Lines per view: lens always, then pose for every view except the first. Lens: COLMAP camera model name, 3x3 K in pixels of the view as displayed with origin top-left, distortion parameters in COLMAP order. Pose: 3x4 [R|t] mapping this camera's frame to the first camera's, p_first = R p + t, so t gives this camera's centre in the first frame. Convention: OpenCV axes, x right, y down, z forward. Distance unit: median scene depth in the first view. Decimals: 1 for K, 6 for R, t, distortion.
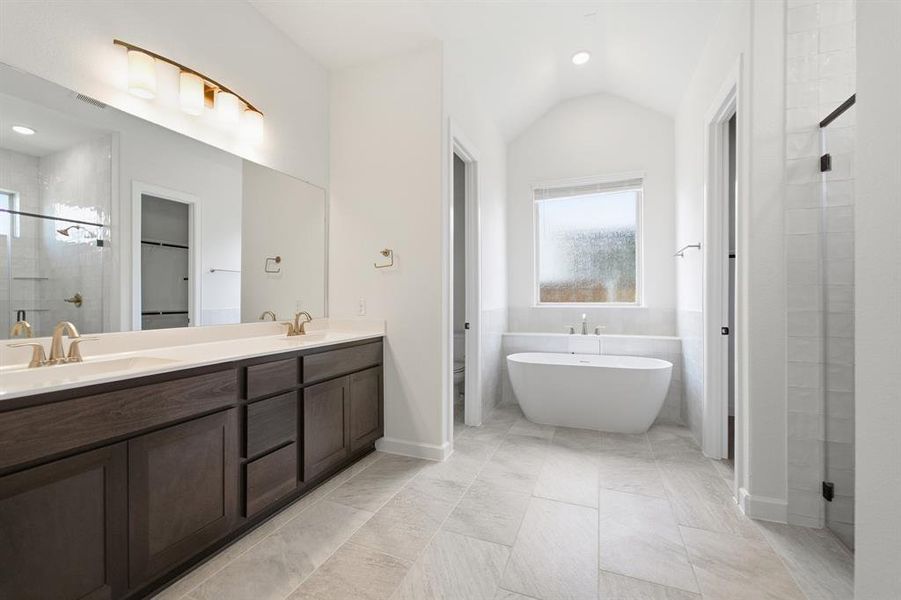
lens RADIAL K [[377.5, 0, 452.5], [0, 377.5, 302.7], [0, 0, 1]] dist [-0.015696, 0.007216]
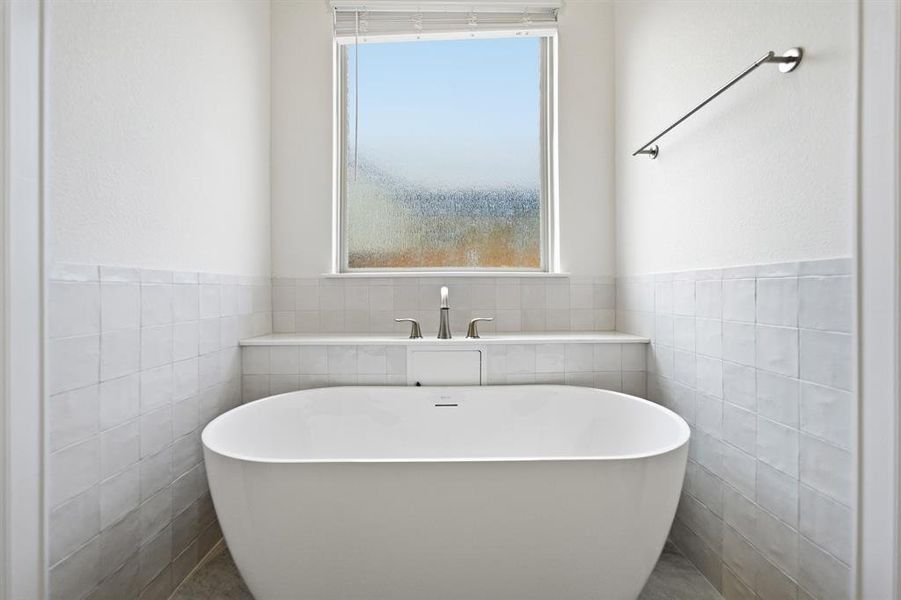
lens RADIAL K [[377.5, 0, 448.1], [0, 377.5, 296.7], [0, 0, 1]] dist [-0.015696, 0.007216]
pose [[0.923825, 0.002419, 0.382807, 0.195088], [-0.003025, 0.999995, 0.000980, 0.039500], [-0.382802, -0.002064, 0.923828, 0.614862]]
